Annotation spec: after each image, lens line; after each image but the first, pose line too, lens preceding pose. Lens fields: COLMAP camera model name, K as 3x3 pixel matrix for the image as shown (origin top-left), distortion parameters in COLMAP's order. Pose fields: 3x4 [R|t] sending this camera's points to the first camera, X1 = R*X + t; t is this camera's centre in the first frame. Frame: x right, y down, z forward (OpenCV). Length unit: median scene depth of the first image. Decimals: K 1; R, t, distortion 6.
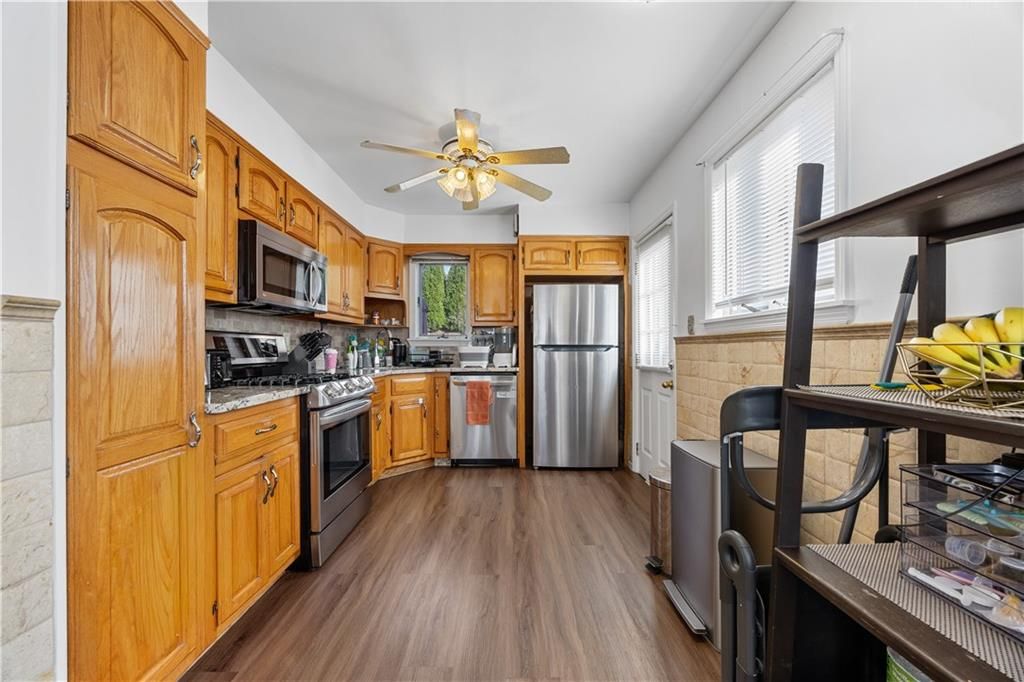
lens RADIAL K [[398.2, 0, 508.1], [0, 398.2, 345.0], [0, 0, 1]] dist [-0.010872, -0.000131]
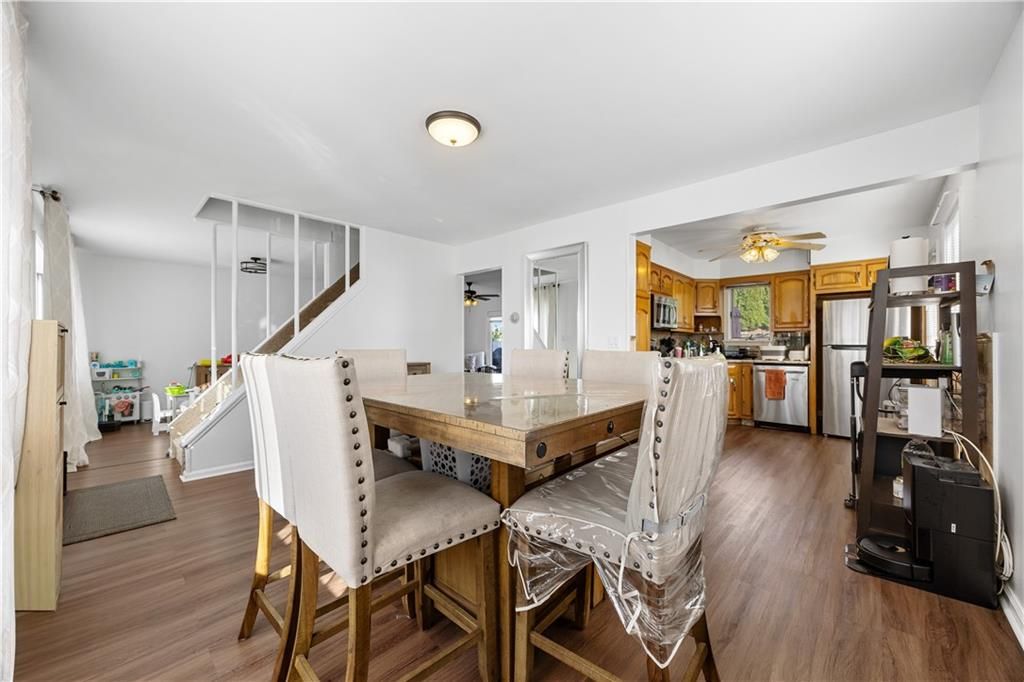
lens RADIAL K [[398.2, 0, 505.9], [0, 398.2, 343.4], [0, 0, 1]] dist [-0.010872, -0.000131]
pose [[0.731365, 0.000144, -0.681986, 0.189038], [0.000305, 1.000000, 0.000538, -0.006381], [0.681986, -0.000602, 0.731365, -0.723476]]
